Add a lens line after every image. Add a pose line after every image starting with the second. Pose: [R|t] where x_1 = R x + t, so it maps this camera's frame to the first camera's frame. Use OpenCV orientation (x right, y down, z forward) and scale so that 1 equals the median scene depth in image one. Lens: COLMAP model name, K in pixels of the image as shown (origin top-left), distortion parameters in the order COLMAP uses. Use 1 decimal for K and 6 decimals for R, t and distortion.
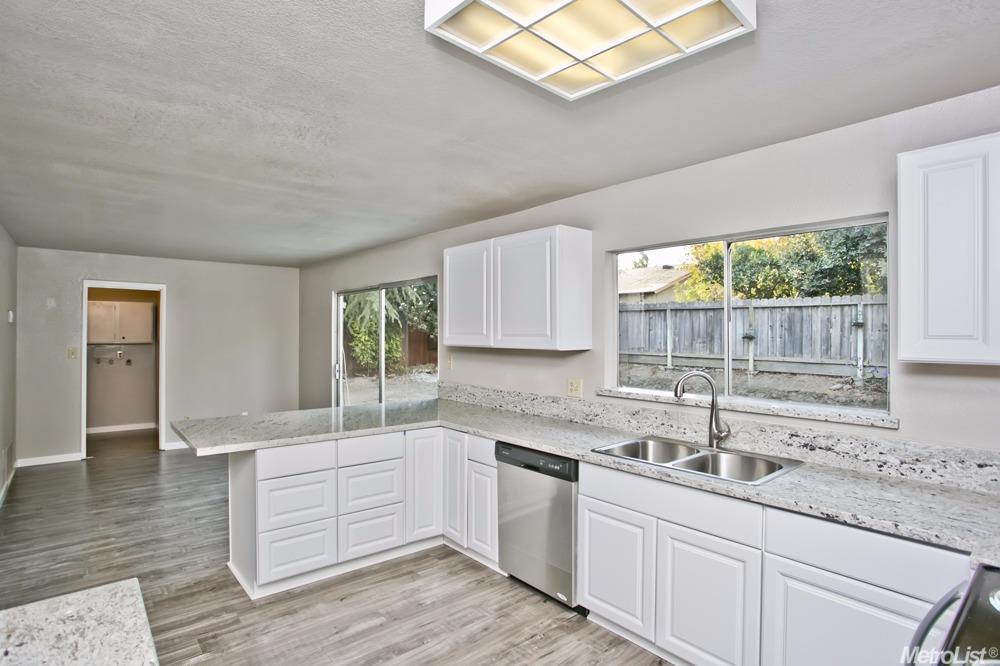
lens RADIAL K [[487.9, 0, 474.8], [0, 487.9, 335.9], [0, 0, 1]] dist [-0.051966, 0.018766]
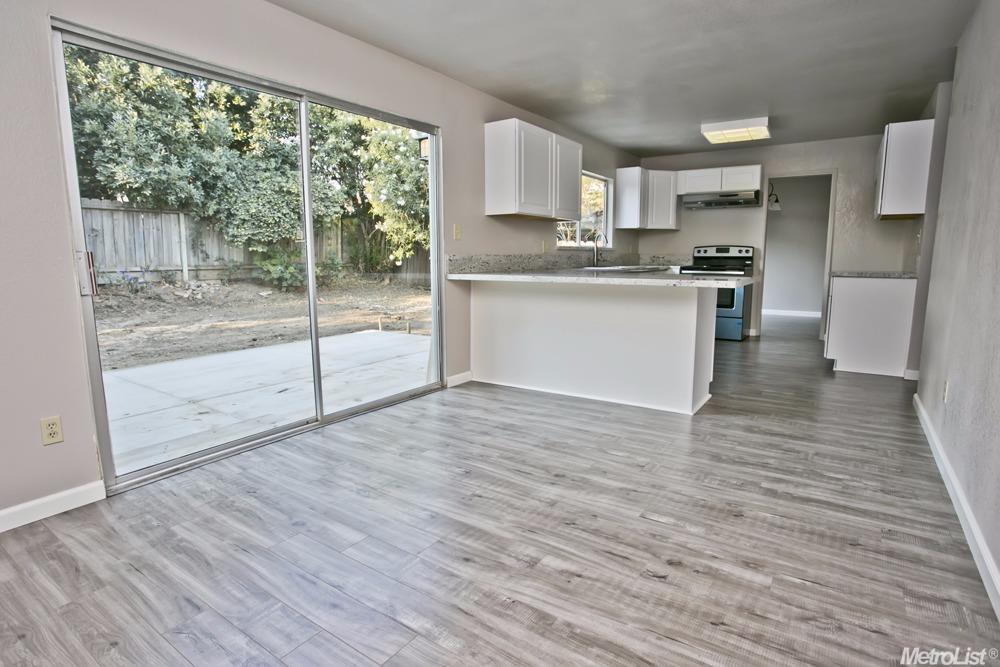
lens RADIAL K [[510.4, 0, 500.0], [0, 510.4, 333.5], [0, 0, 1]] dist [-0.082097, 0.038442]
pose [[-0.256769, -0.148818, 0.954946, -1.318478], [0.004222, 0.987892, 0.155088, 0.123880], [-0.966464, 0.043853, -0.253032, 1.546704]]
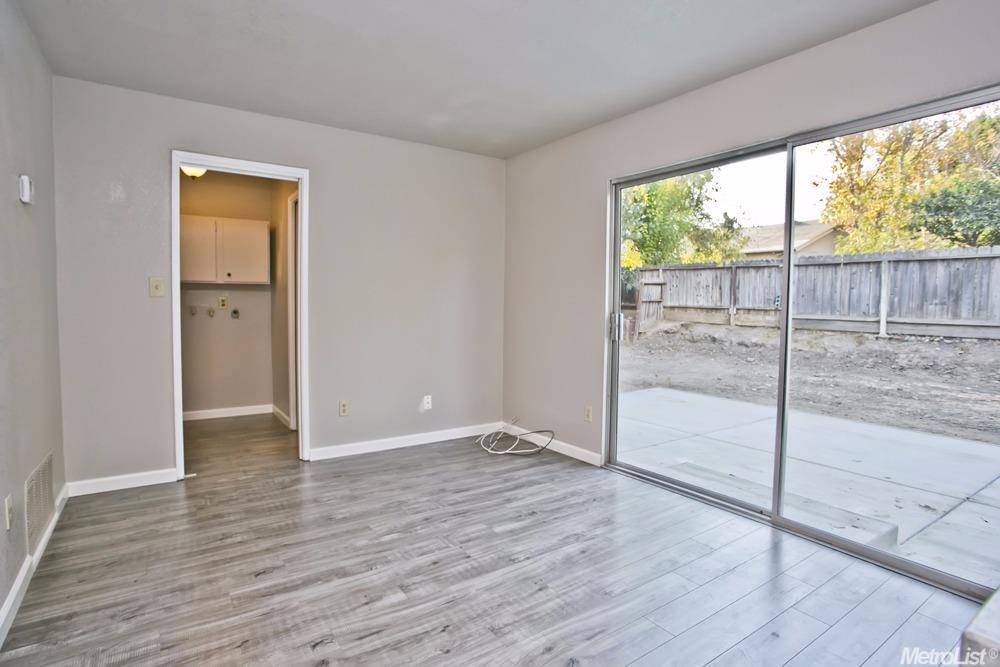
lens RADIAL K [[510.4, 0, 500.0], [0, 510.4, 333.5], [0, 0, 1]] dist [-0.082097, 0.038442]
pose [[0.995082, 0.012244, -0.098290, -0.714949], [-0.006373, 0.998189, 0.059824, 0.094885], [0.098845, -0.058903, 0.993358, 0.843942]]
